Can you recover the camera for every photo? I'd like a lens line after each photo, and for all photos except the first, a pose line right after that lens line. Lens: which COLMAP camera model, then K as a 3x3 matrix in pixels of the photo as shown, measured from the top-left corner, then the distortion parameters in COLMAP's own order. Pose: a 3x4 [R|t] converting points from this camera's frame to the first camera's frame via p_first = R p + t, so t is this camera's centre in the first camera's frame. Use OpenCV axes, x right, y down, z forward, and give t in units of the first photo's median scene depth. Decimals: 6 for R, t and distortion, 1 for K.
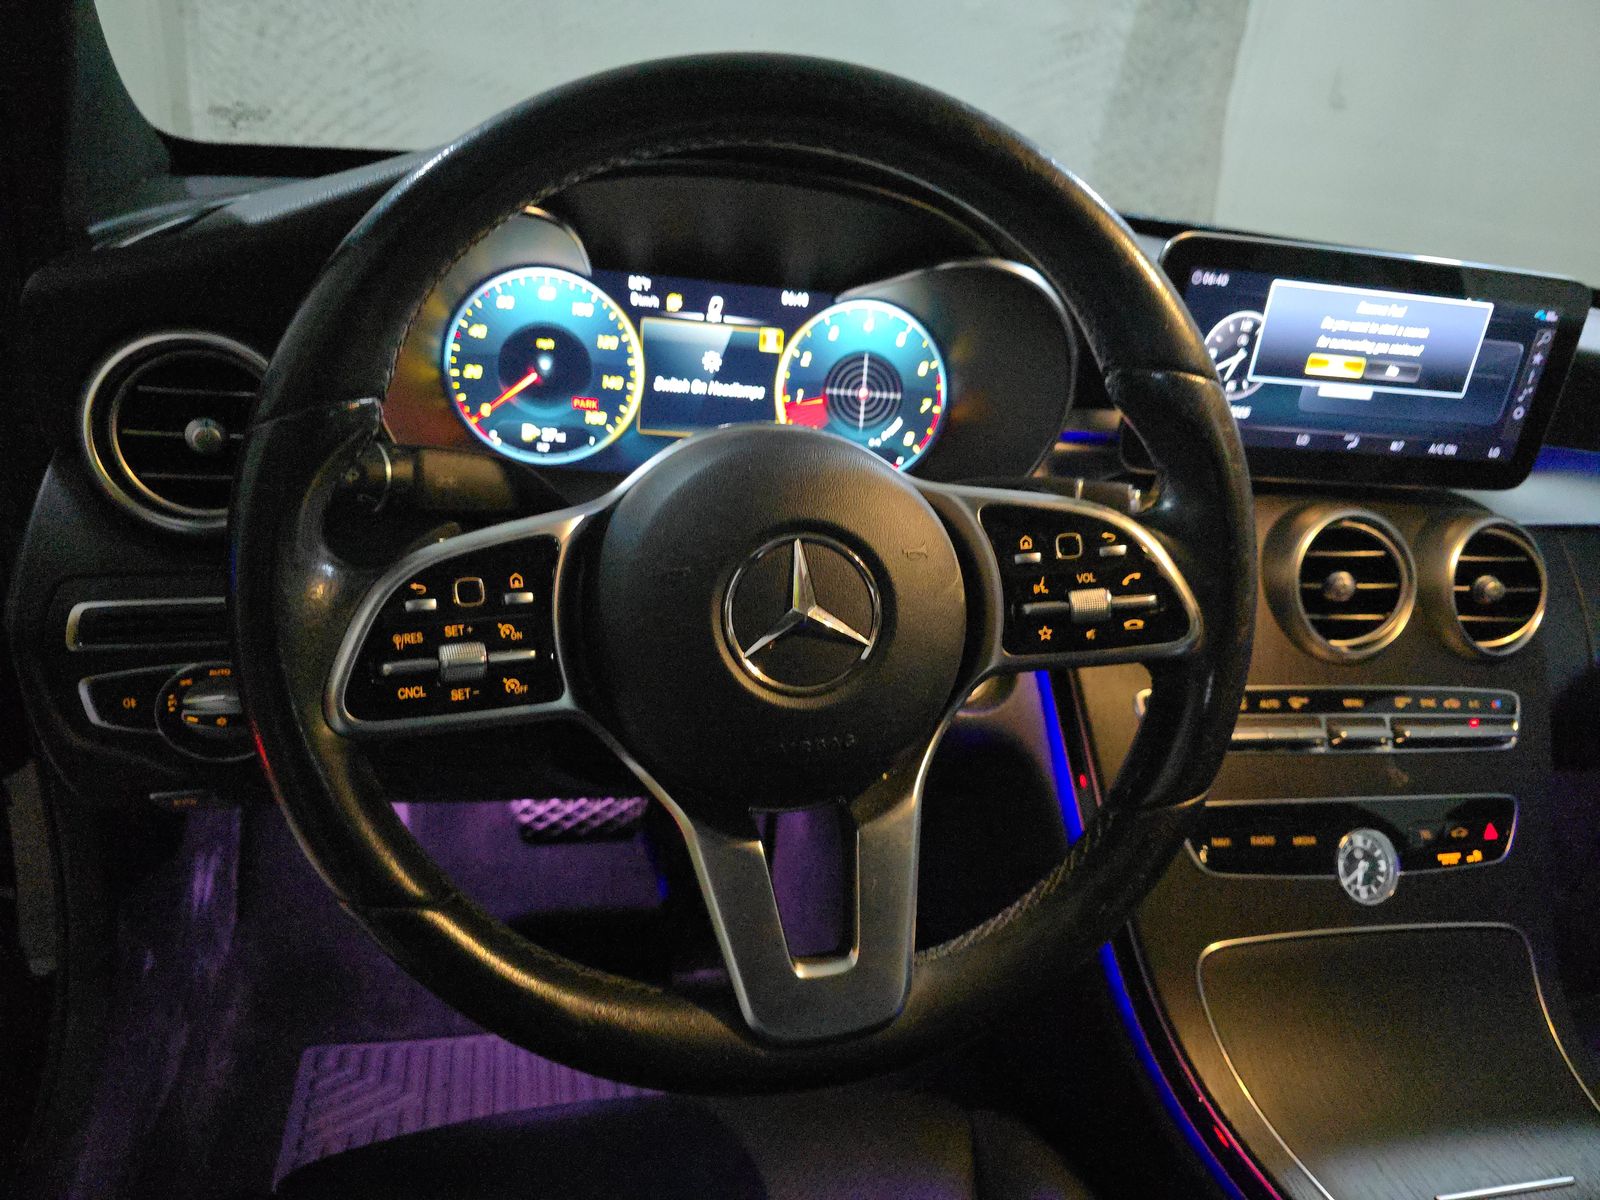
lens RADIAL K [[1100.5, 0, 798.9], [0, 1100.5, 604.0], [0, 0, 1]] dist [0.040540, -0.035828]
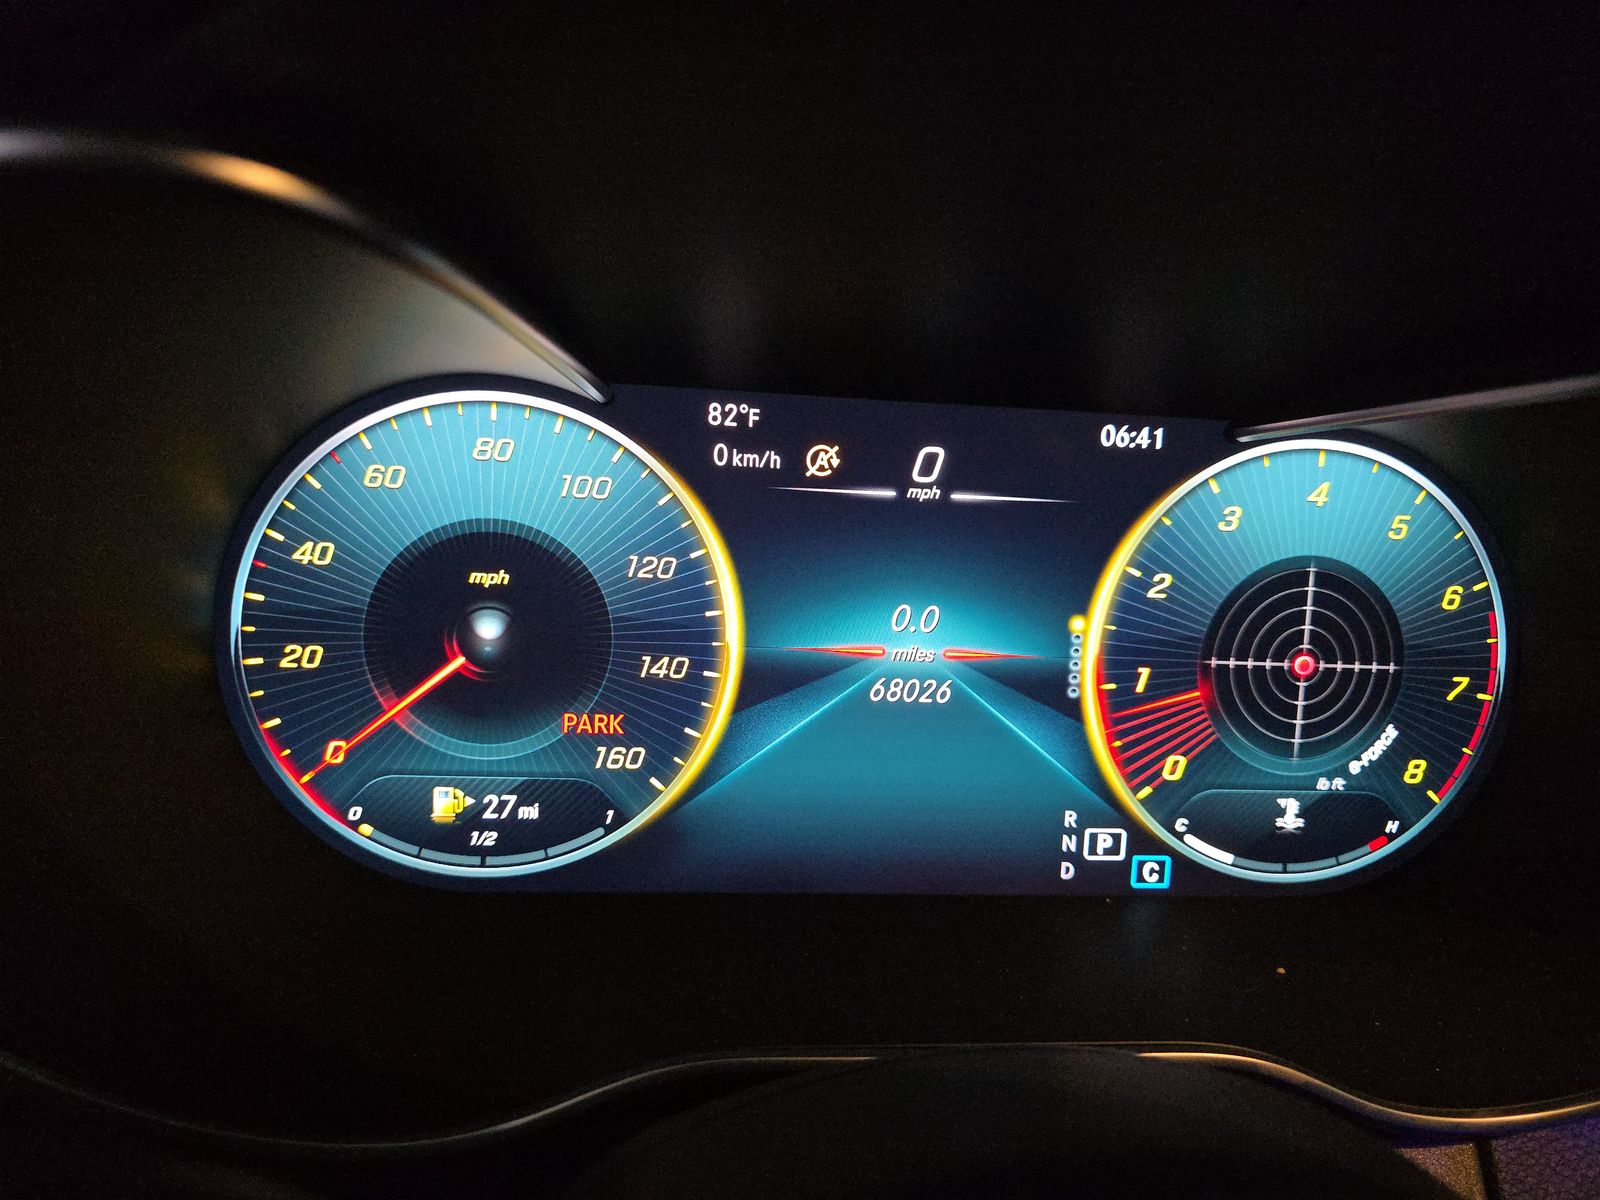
lens RADIAL K [[1100.5, 0, 787.7], [0, 1100.5, 596.7], [0, 0, 1]] dist [0.040540, -0.035828]
pose [[0.990546, -0.006659, -0.137018, -0.072561], [-0.003668, 0.997178, -0.074980, -0.196740], [0.137130, 0.074774, 0.987727, 0.623104]]
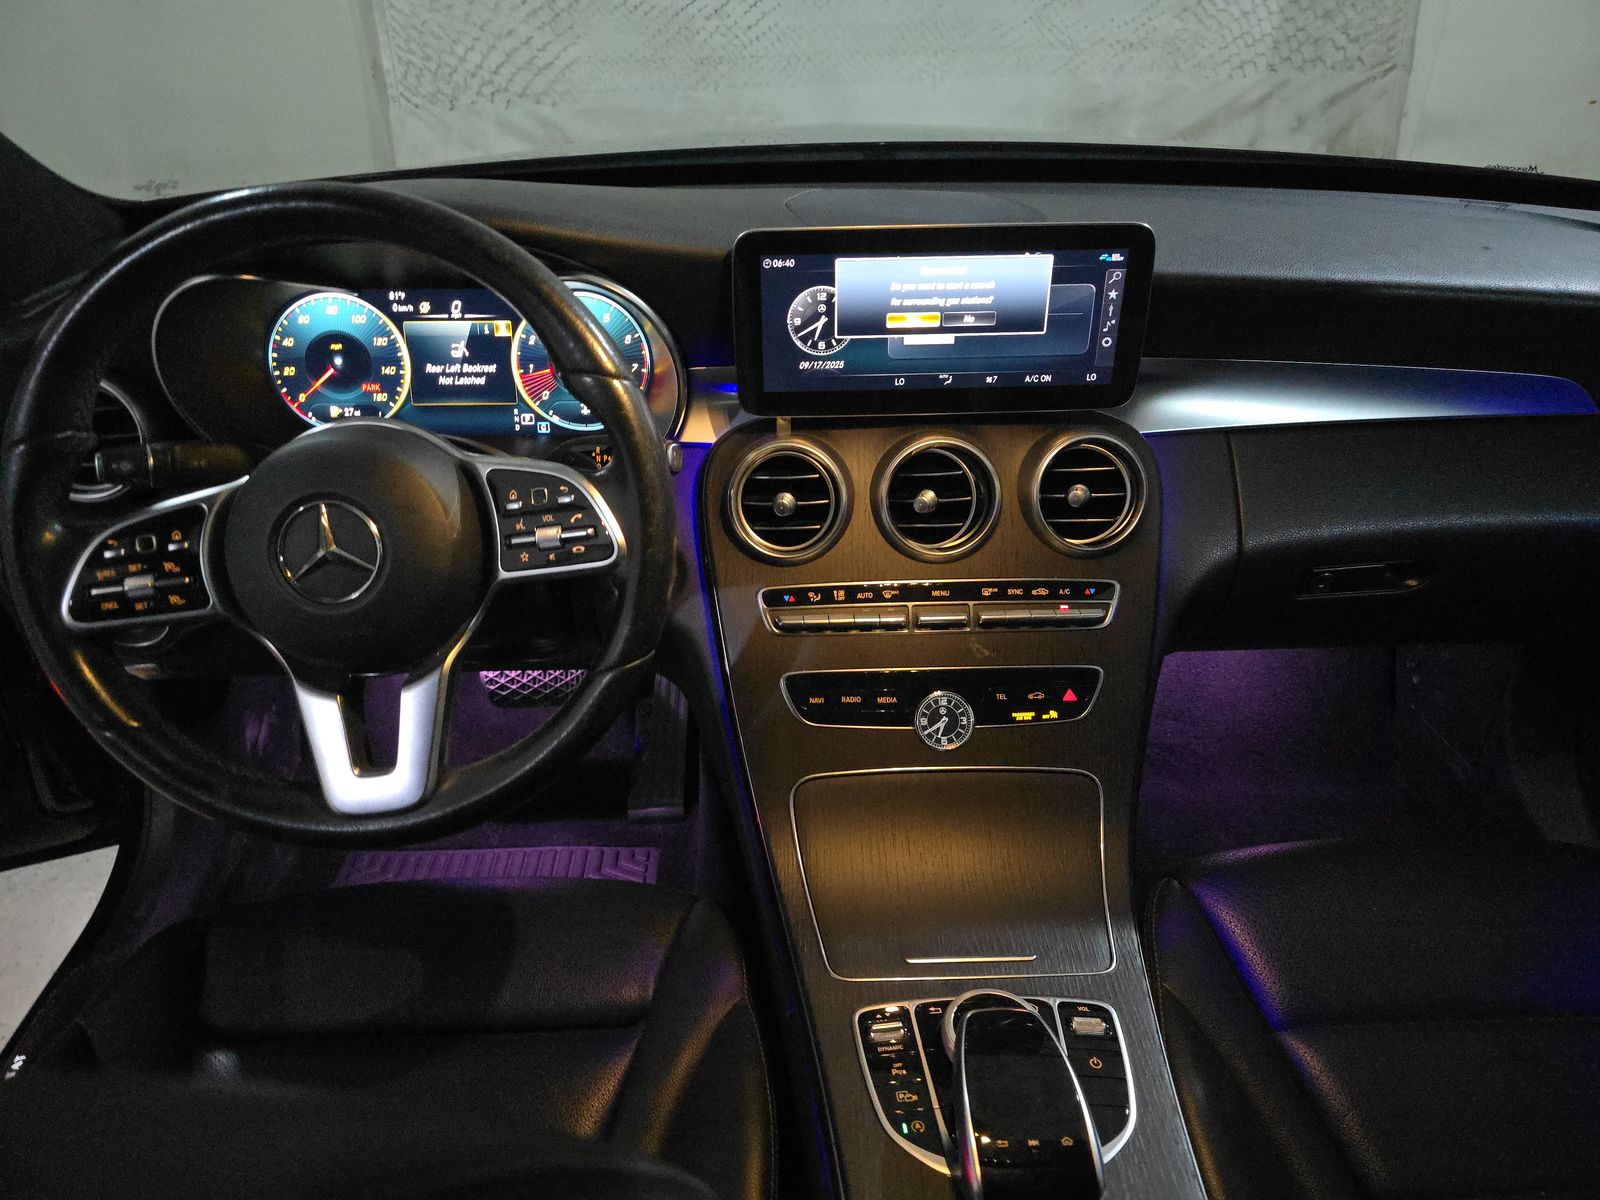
lens RADIAL K [[1100.5, 0, 808.2], [0, 1100.5, 607.0], [0, 0, 1]] dist [0.040540, -0.035828]
pose [[0.972280, -0.014432, -0.233373, 0.655030], [0.040020, 0.993637, 0.105282, -0.032823], [0.230369, -0.111703, 0.966671, -0.242193]]
